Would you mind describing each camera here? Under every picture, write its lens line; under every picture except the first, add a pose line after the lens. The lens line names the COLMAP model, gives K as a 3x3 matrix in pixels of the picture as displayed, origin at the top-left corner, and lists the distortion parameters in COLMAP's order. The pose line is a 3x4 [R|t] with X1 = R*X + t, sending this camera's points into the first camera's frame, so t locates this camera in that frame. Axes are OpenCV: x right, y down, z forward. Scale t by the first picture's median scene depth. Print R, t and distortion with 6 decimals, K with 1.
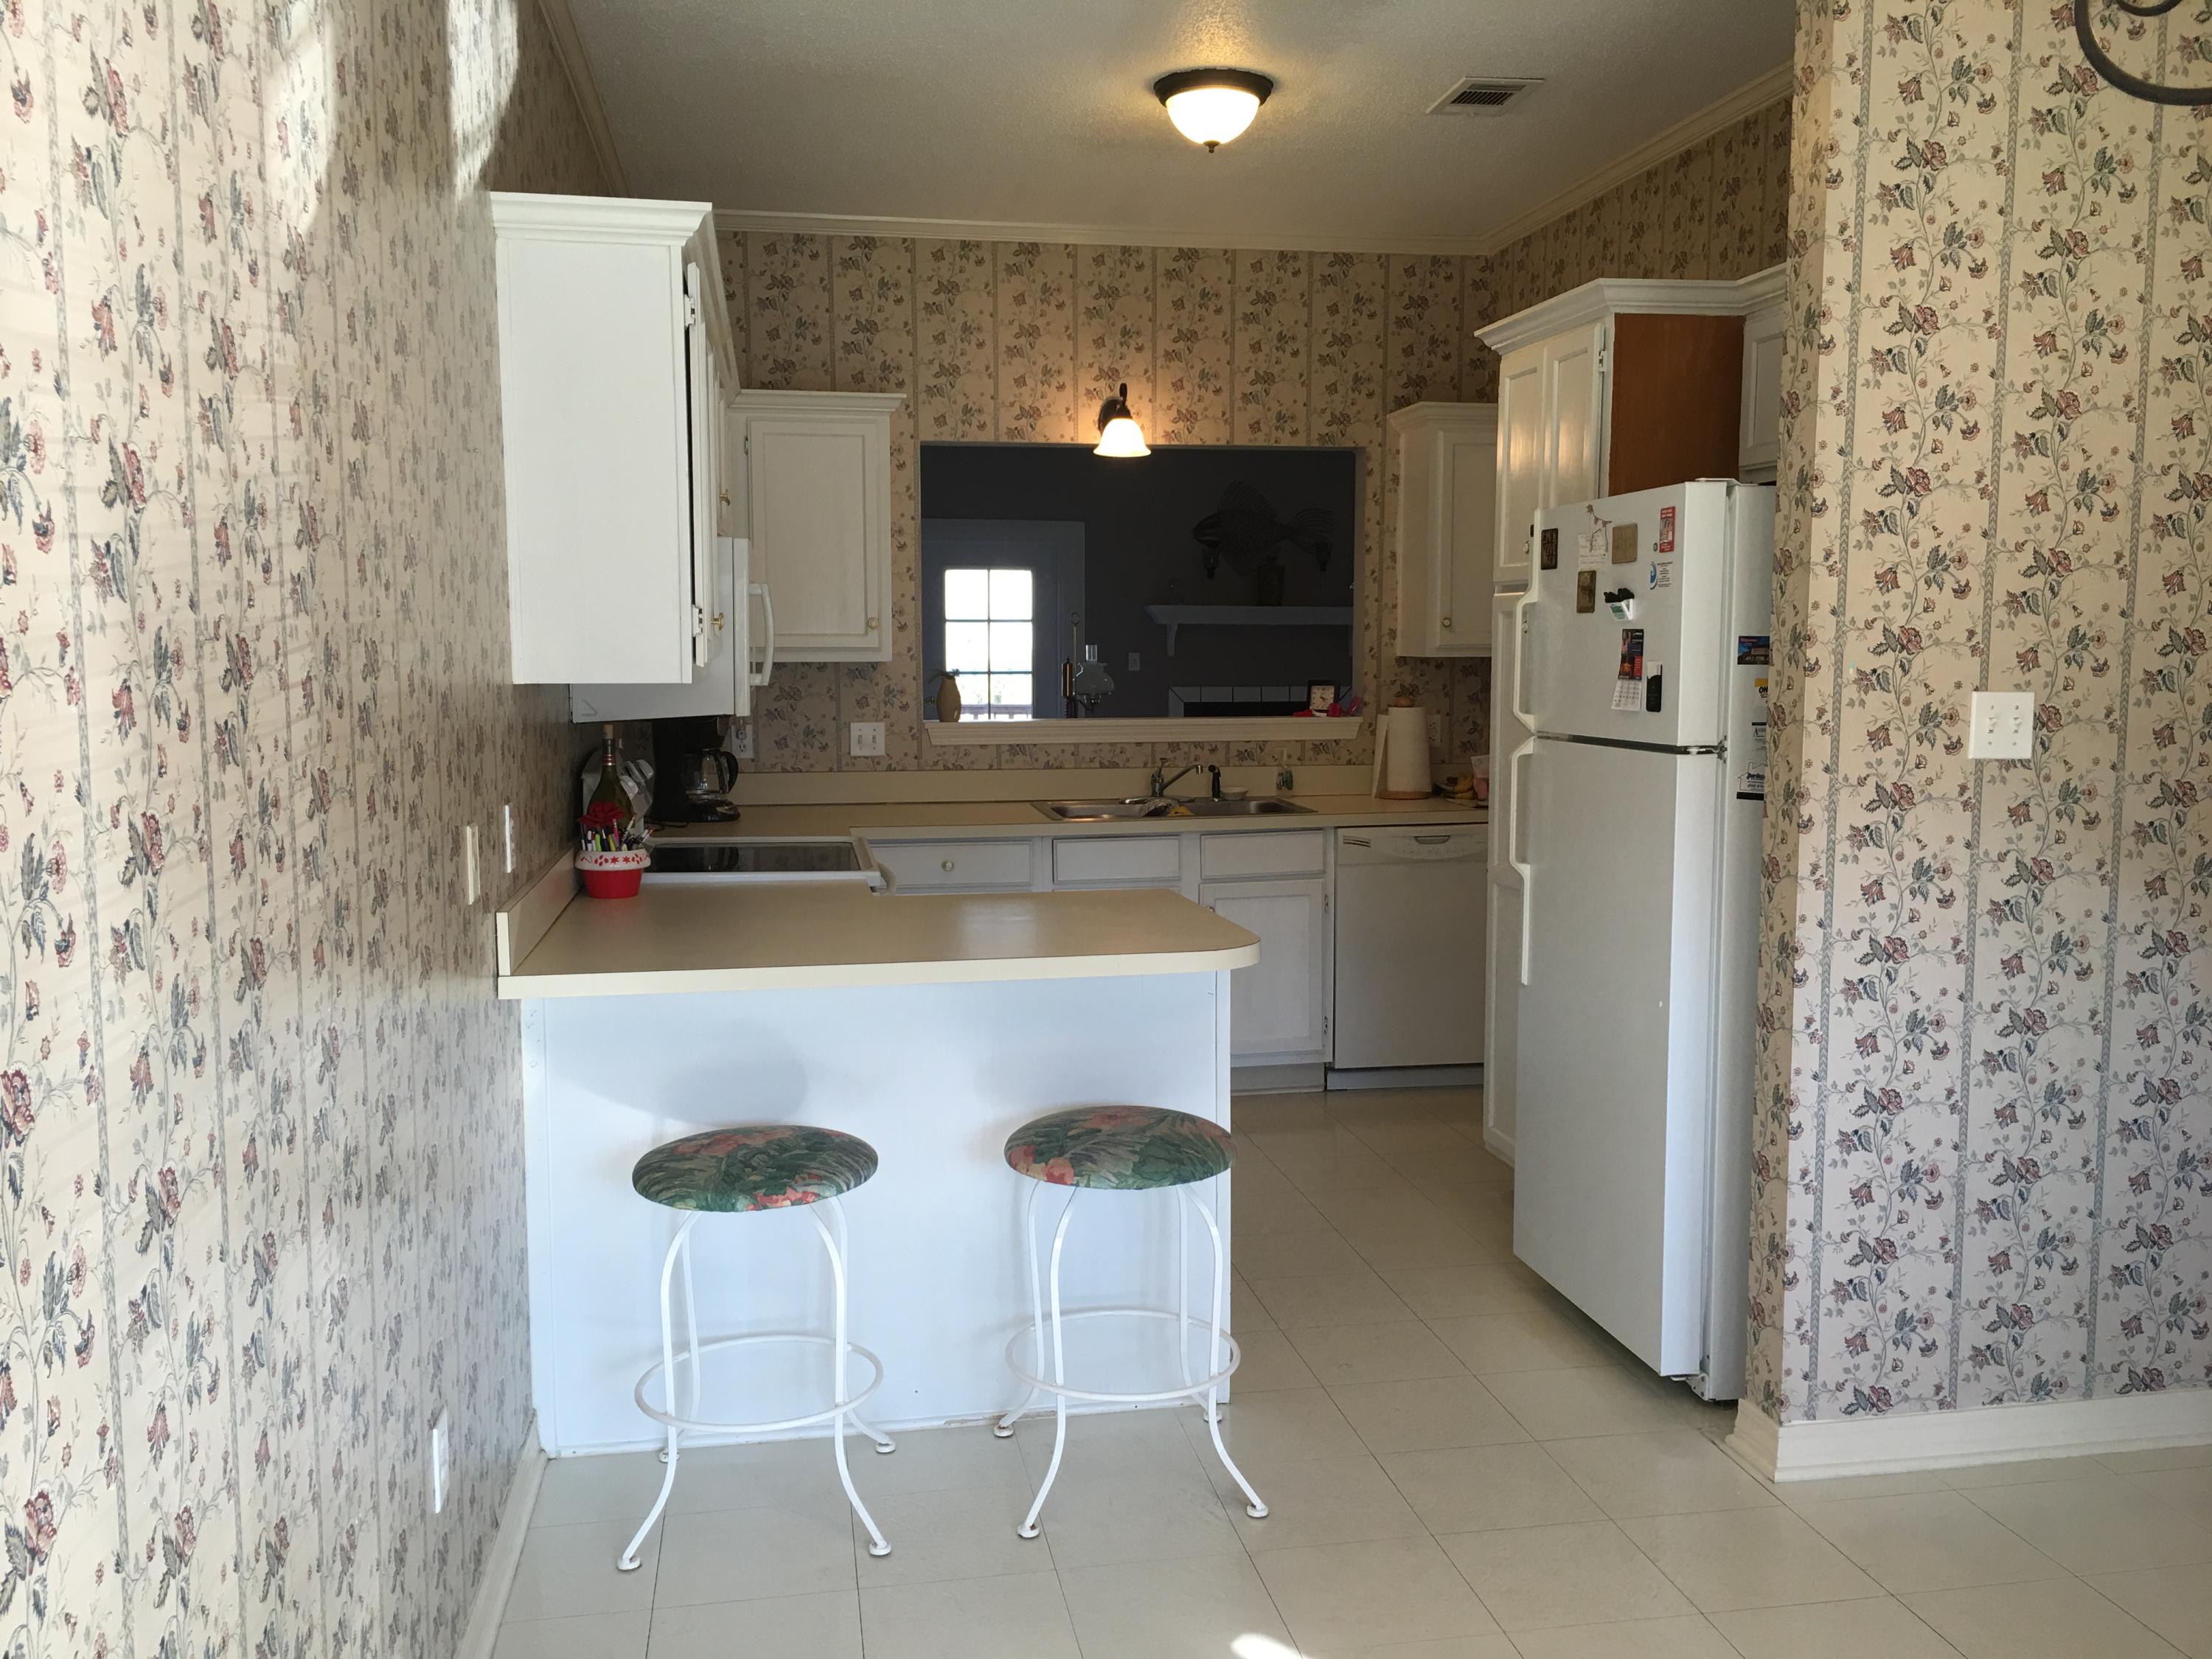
lens RADIAL K [[1873.2, 0, 1101.4], [0, 1873.2, 832.2], [0, 0, 1]] dist [0.092425, -0.116298]
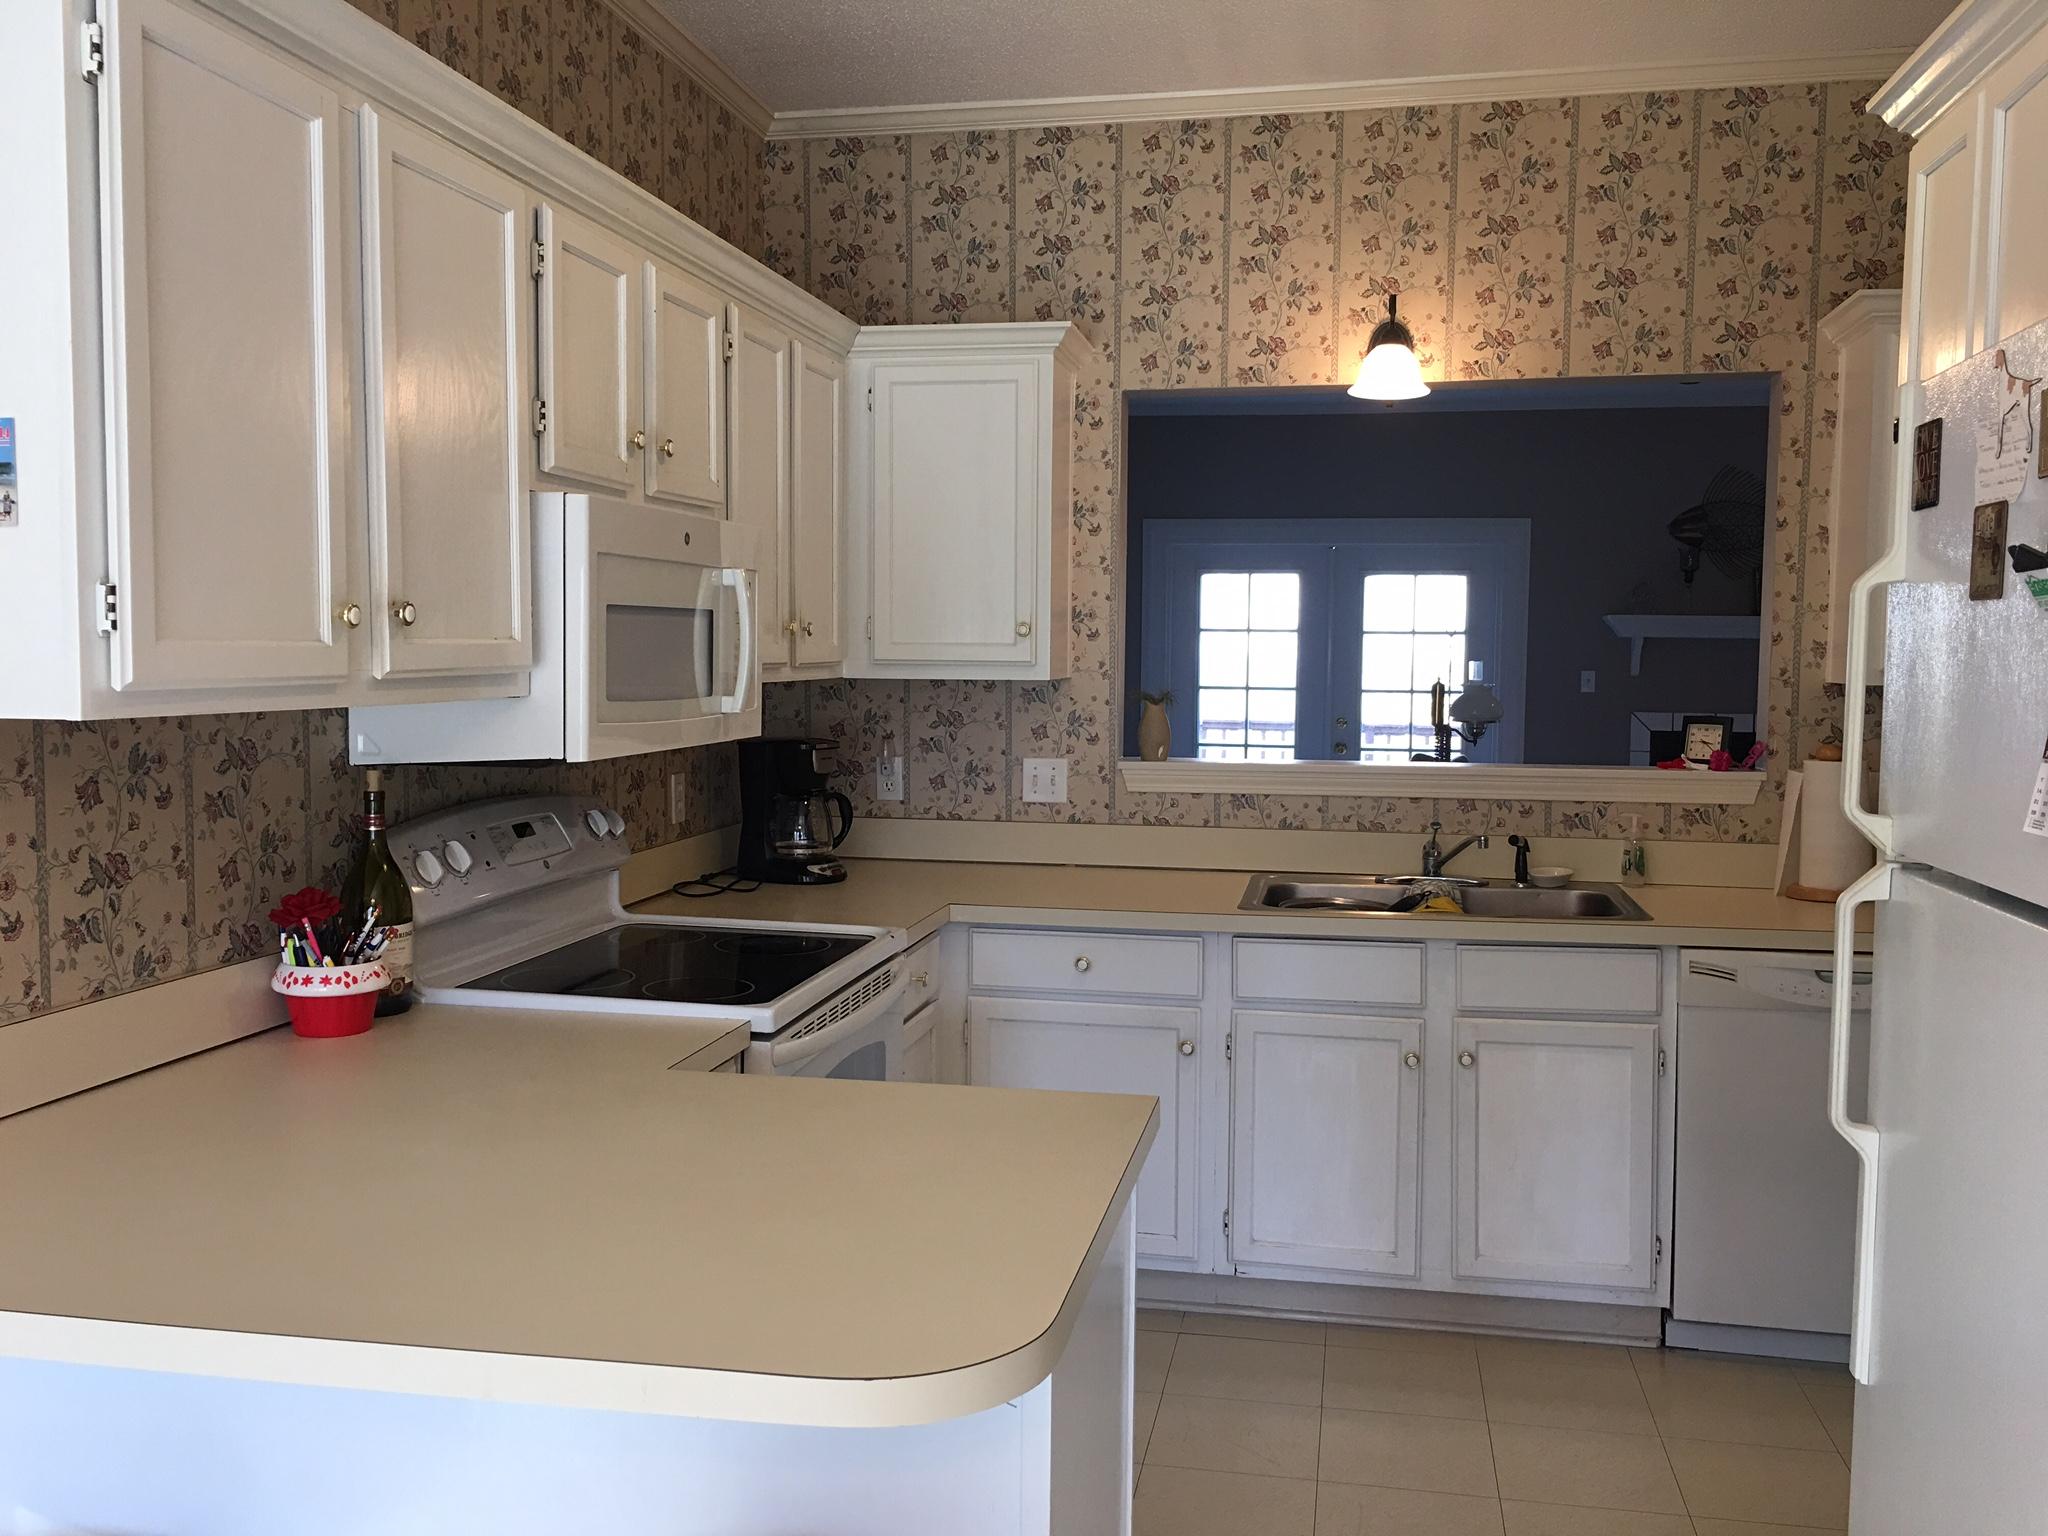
lens RADIAL K [[1734.4, 0, 1019.8], [0, 1734.4, 770.5], [0, 0, 1]] dist [0.092425, -0.116298]
pose [[0.932933, 0.034118, -0.358430, 0.120600], [-0.046791, 0.998547, -0.026740, -0.034263], [0.356997, 0.041718, 0.933174, 0.333975]]
